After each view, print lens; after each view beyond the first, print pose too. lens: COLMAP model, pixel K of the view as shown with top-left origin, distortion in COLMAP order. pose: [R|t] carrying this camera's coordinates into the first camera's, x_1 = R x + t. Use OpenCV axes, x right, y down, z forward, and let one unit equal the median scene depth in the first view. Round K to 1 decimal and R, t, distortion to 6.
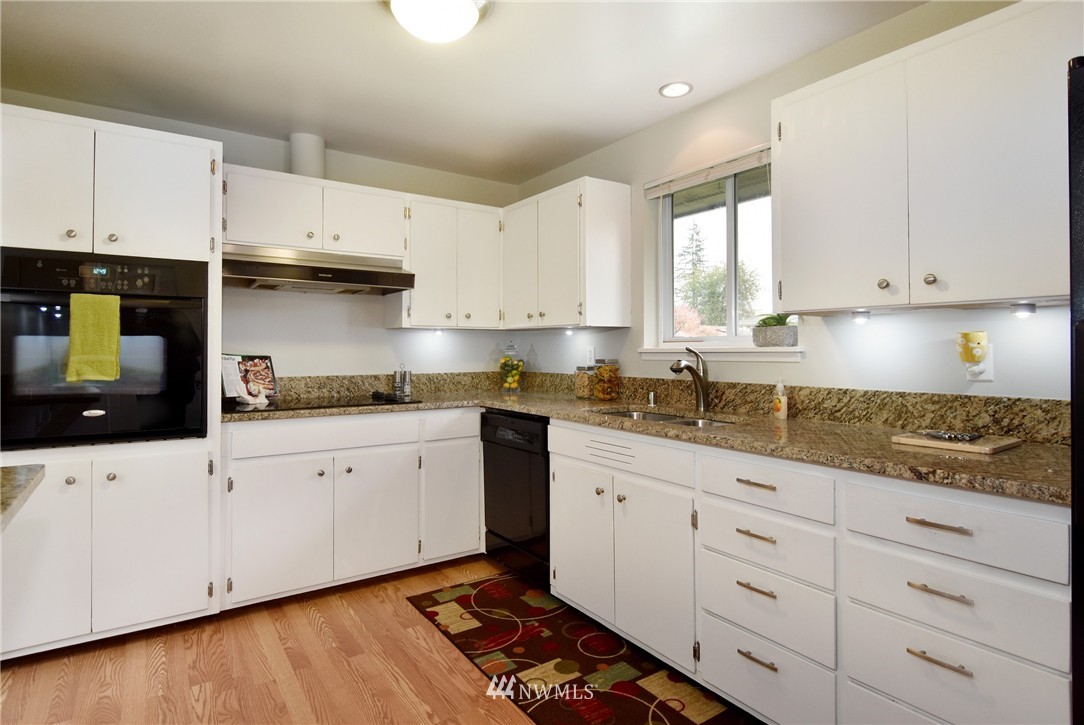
lens RADIAL K [[575.0, 0, 550.8], [0, 575.0, 347.4], [0, 0, 1]] dist [0.011298, -0.012933]
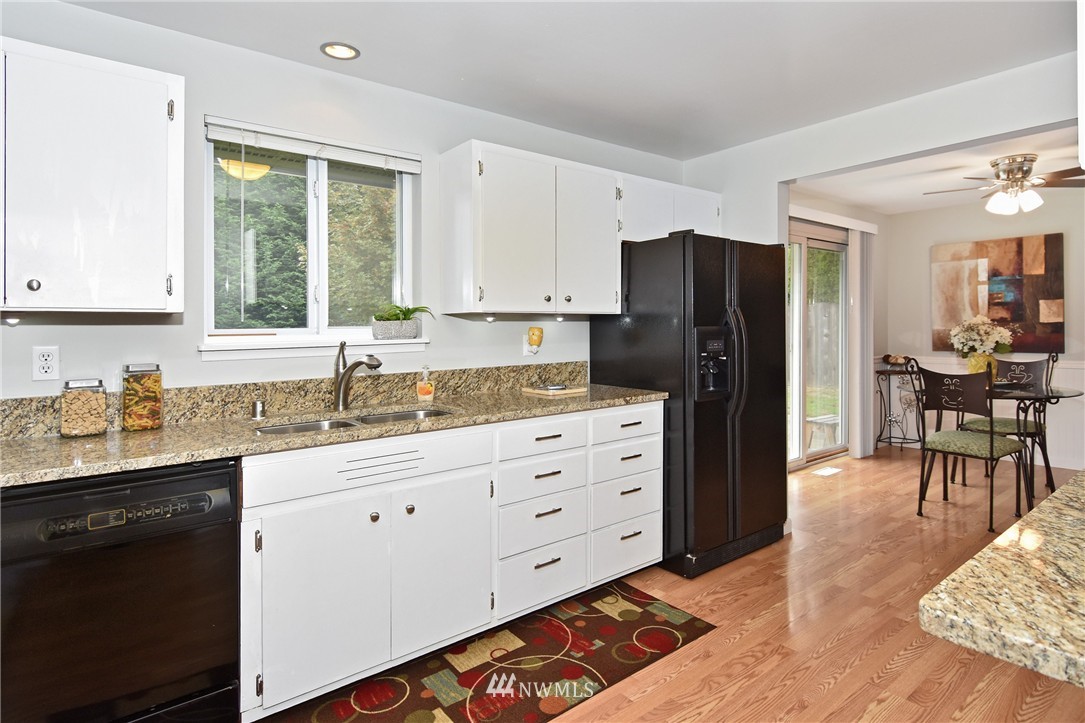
lens RADIAL K [[575.6, 0, 585.7], [0, 575.6, 307.7], [0, 0, 1]] dist [0.011298, -0.012933]
pose [[-0.082810, 0.029693, 0.996123, -0.750319], [0.006988, 0.999549, -0.029214, -0.027209], [-0.996541, 0.004541, -0.082980, 0.713235]]
